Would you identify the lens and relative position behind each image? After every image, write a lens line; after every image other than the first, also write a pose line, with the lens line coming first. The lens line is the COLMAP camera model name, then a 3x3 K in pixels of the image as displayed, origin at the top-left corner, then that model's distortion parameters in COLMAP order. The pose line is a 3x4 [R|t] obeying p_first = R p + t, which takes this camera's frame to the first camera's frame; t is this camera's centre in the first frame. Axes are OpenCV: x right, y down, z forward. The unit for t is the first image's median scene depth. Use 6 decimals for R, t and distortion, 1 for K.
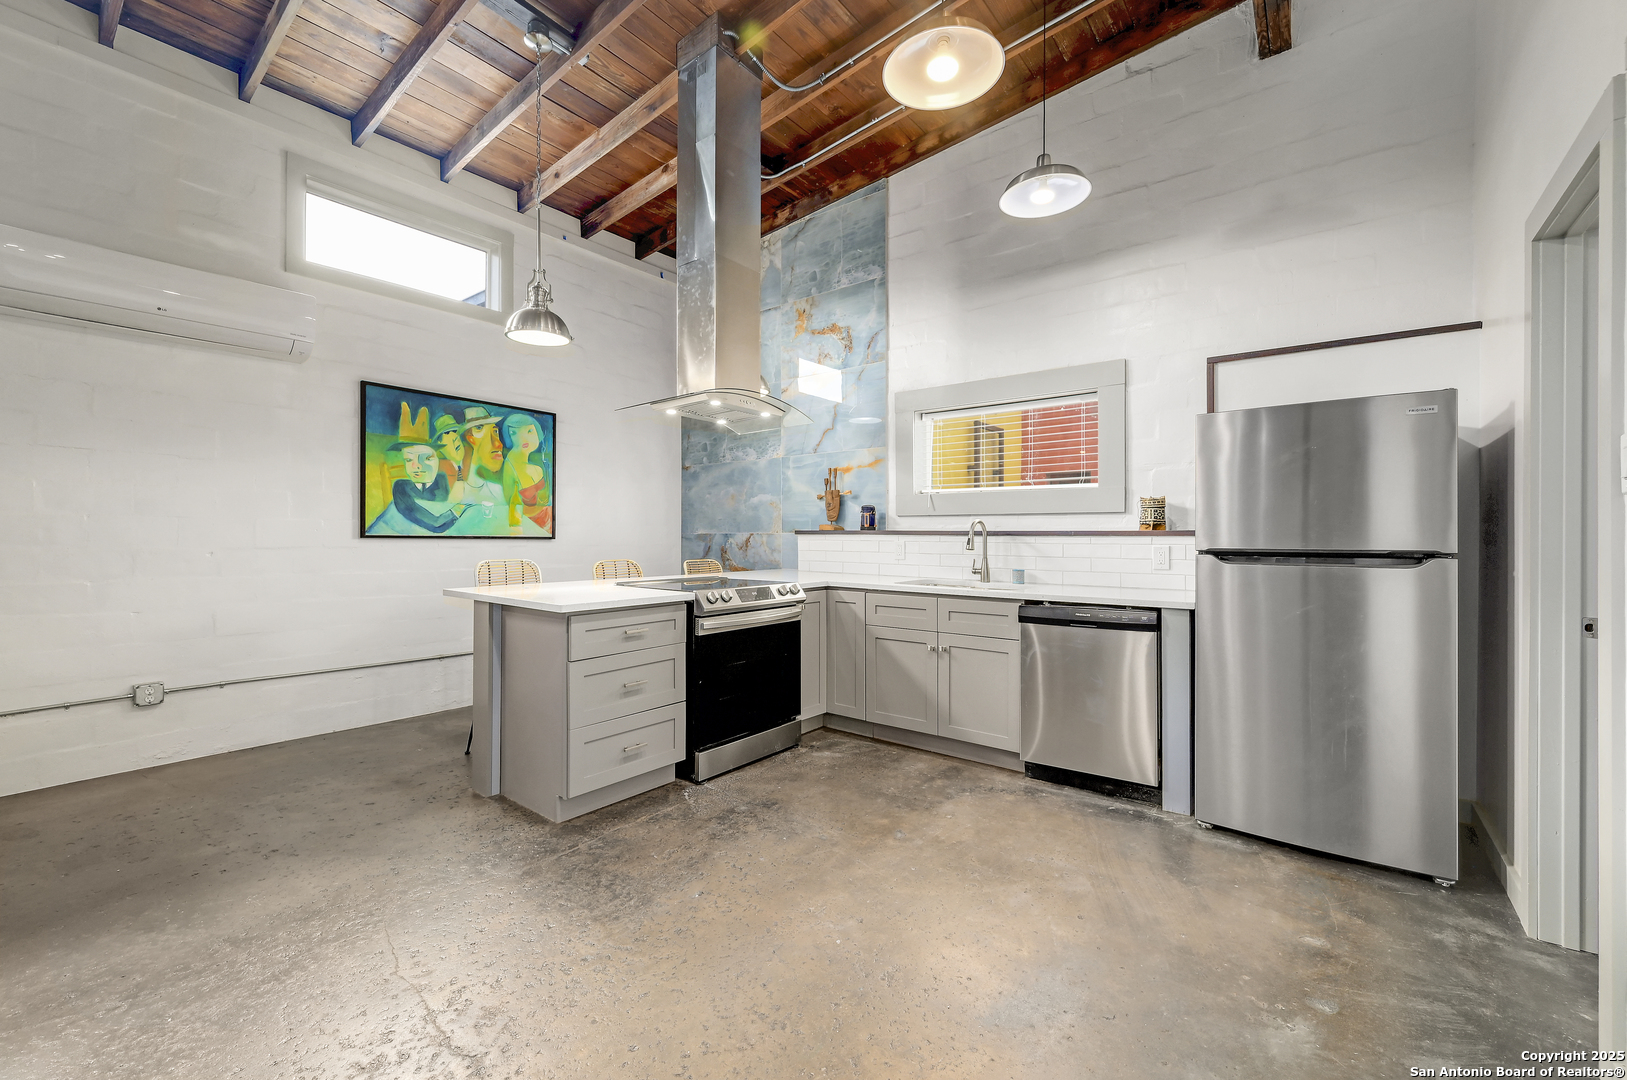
lens RADIAL K [[656.8, 0, 816.7], [0, 656.8, 536.6], [0, 0, 1]] dist [0.001979, 0.000002]
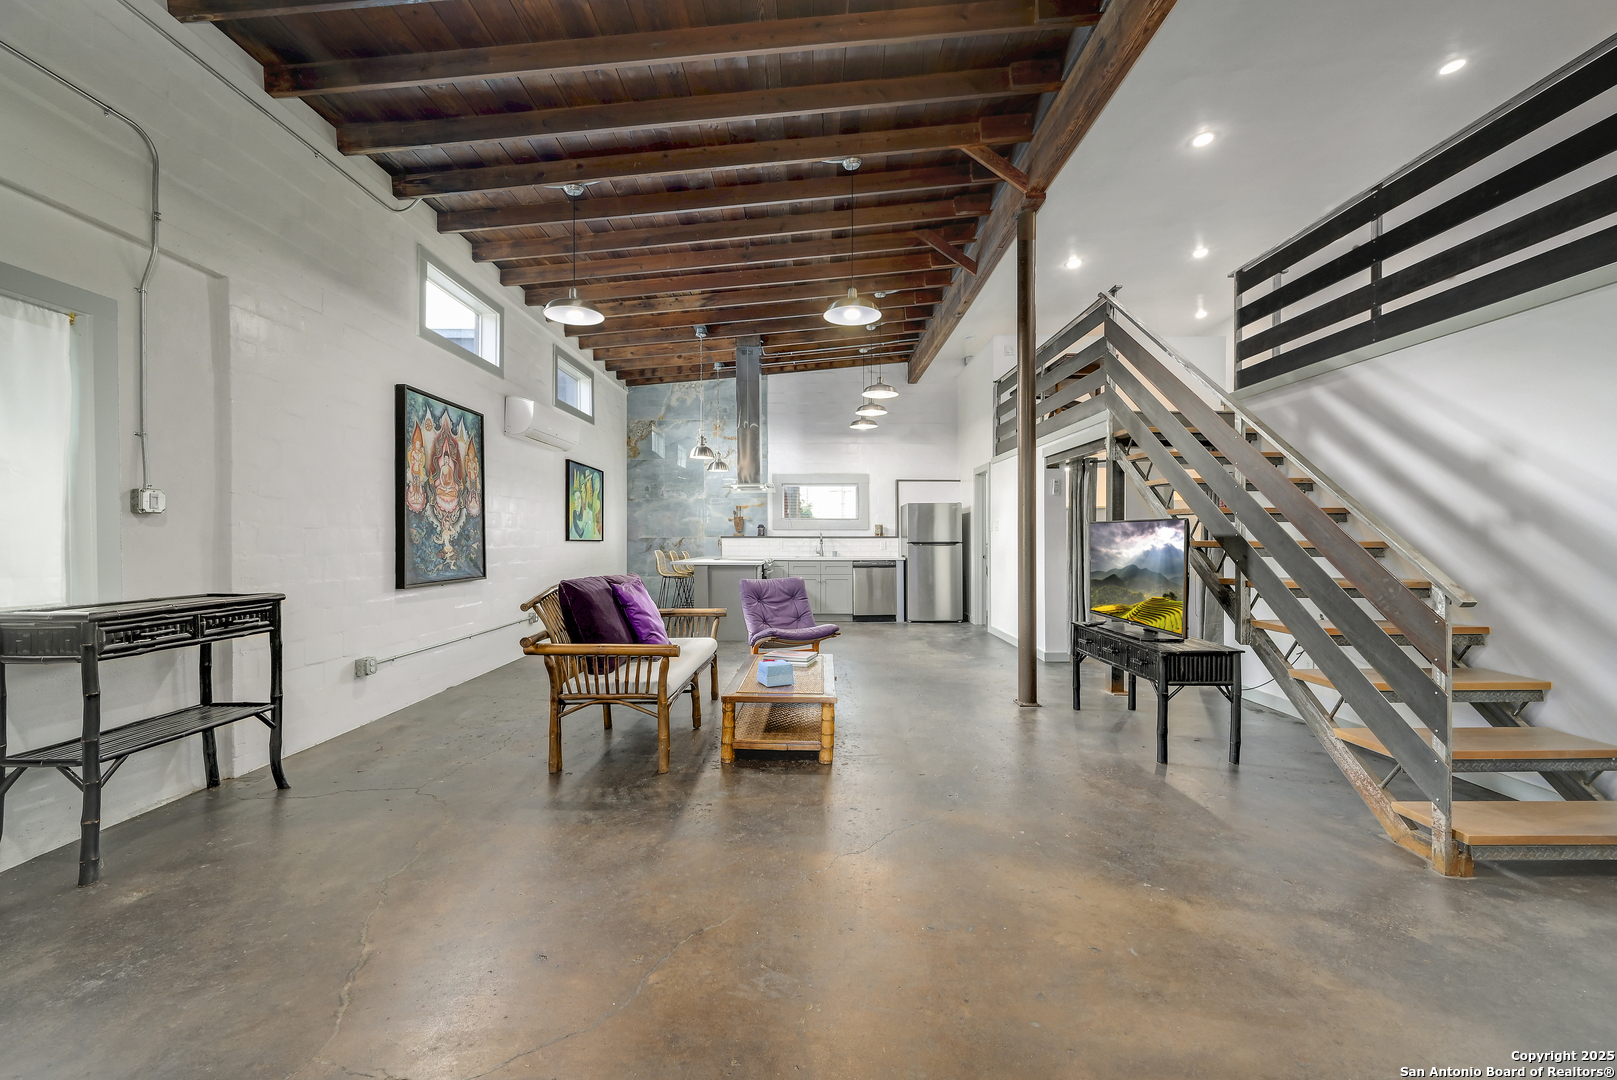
lens RADIAL K [[653.8, 0, 808.5], [0, 653.8, 540.0], [0, 0, 1]] dist [0.000299, -0.000049]
pose [[0.789952, -0.006168, 0.613137, -1.151662], [0.005188, 0.999981, 0.003374, -0.002985], [-0.613146, 0.000516, 0.789969, -0.826568]]
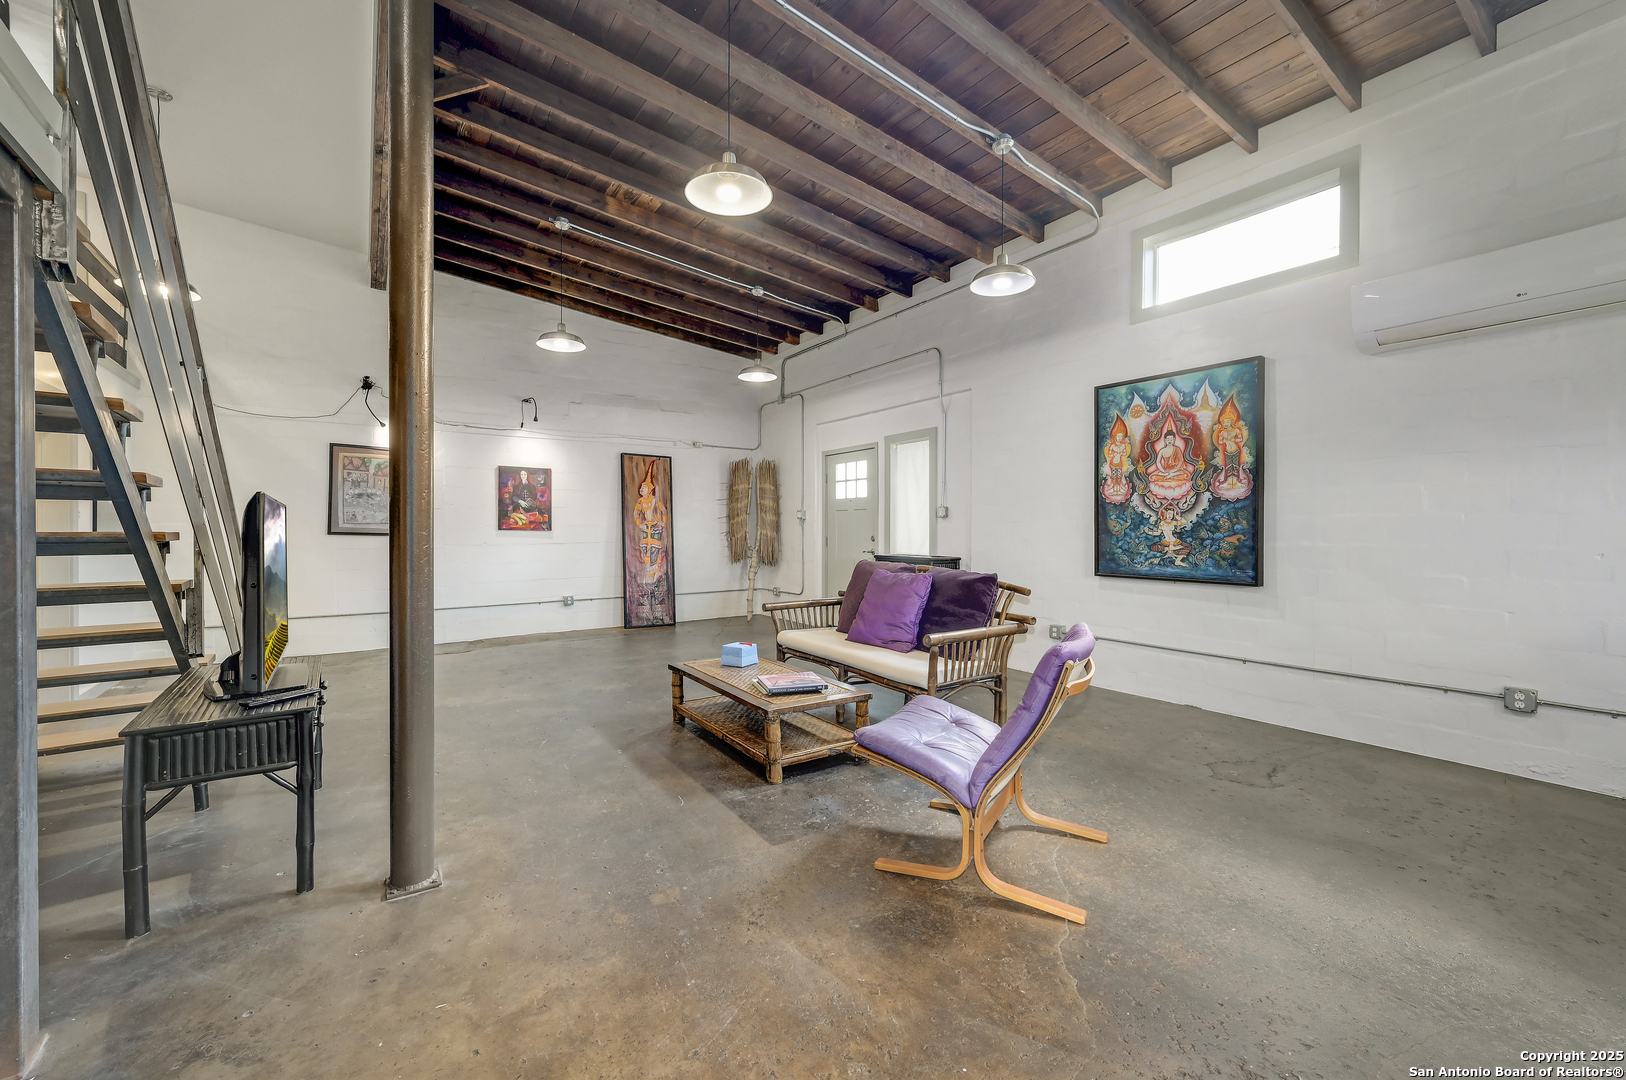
lens RADIAL K [[654.0, 0, 814.6], [0, 654.0, 535.3], [0, 0, 1]] dist [0.000084, -0.000046]
pose [[-0.296471, 0.005674, -0.955025, 0.141949], [-0.005400, 0.999956, 0.007617, -0.001002], [0.955027, 0.007415, -0.296427, 0.216947]]
